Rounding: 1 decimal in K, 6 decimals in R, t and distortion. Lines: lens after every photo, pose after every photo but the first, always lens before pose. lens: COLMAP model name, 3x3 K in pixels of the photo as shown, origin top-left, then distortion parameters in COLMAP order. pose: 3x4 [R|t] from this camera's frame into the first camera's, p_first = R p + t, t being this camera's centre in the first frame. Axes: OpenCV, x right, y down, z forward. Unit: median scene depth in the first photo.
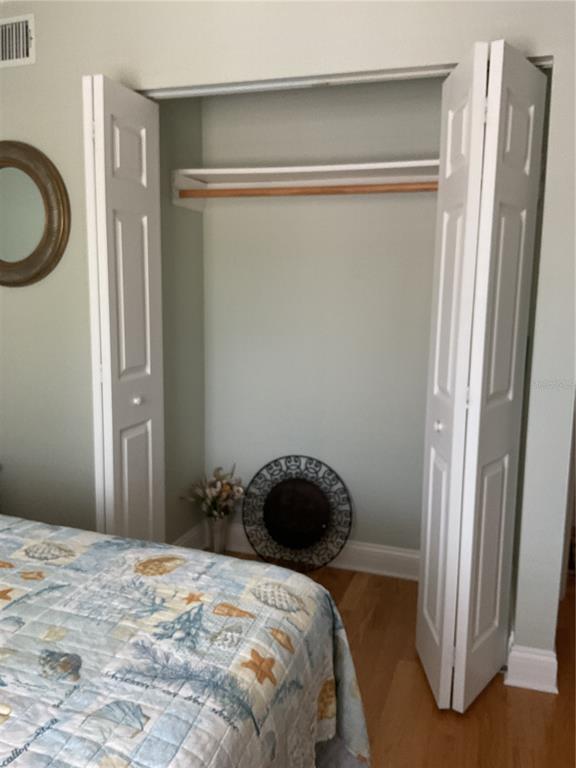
lens RADIAL K [[647.3, 0, 287.8], [0, 647.3, 387.7], [0, 0, 1]] dist [0.008293, -0.036395]
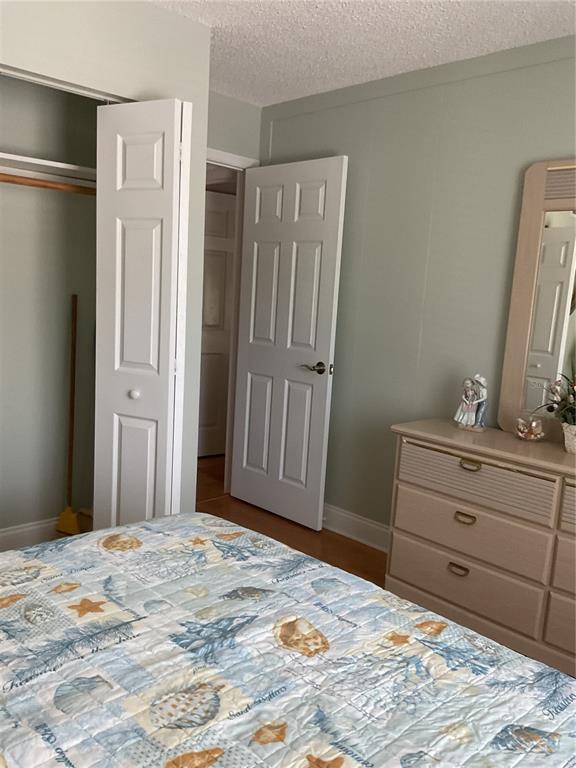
lens RADIAL K [[647.3, 0, 287.4], [0, 647.3, 381.2], [0, 0, 1]] dist [0.008293, -0.036395]
pose [[0.426557, -0.110922, 0.897633, -1.121681], [0.101331, 0.992064, 0.074439, -0.041584], [-0.898766, 0.059206, 0.434412, 0.313733]]
